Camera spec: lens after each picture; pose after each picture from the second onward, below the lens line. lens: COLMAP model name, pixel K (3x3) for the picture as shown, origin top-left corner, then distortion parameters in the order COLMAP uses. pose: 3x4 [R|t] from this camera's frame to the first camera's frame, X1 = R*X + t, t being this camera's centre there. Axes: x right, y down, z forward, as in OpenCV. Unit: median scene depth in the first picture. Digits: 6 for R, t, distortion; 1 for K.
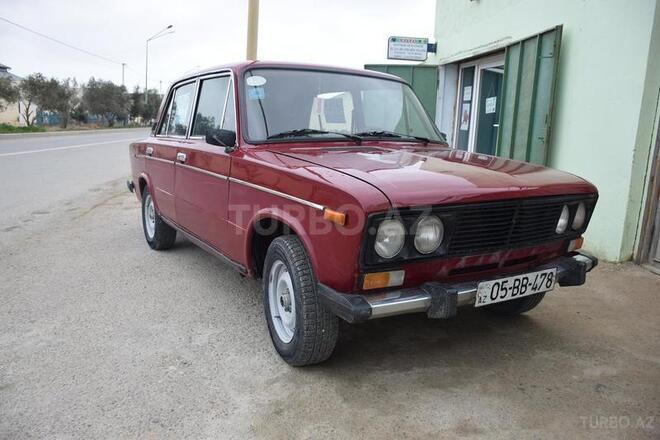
lens RADIAL K [[535.4, 0, 330.0], [0, 535.4, 220.0], [0, 0, 1]] dist [-0.151283, 0.111051]
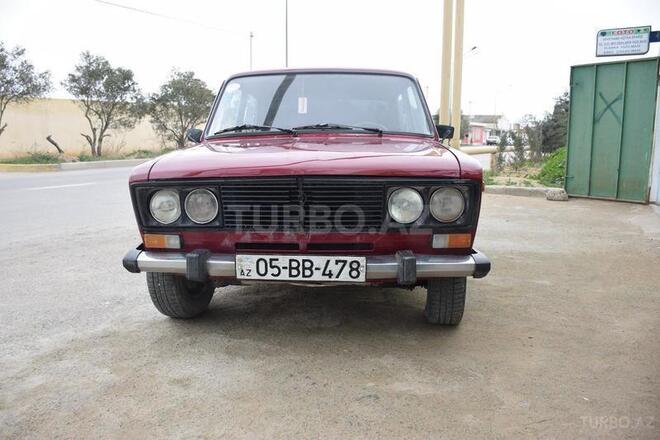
lens RADIAL K [[535.4, 0, 330.0], [0, 535.4, 220.0], [0, 0, 1]] dist [-0.151283, 0.111051]
pose [[0.804812, 0.046987, -0.591667, 0.942678], [-0.073074, 0.997122, -0.020213, 0.052381], [0.589014, 0.059503, 0.805929, 0.231268]]
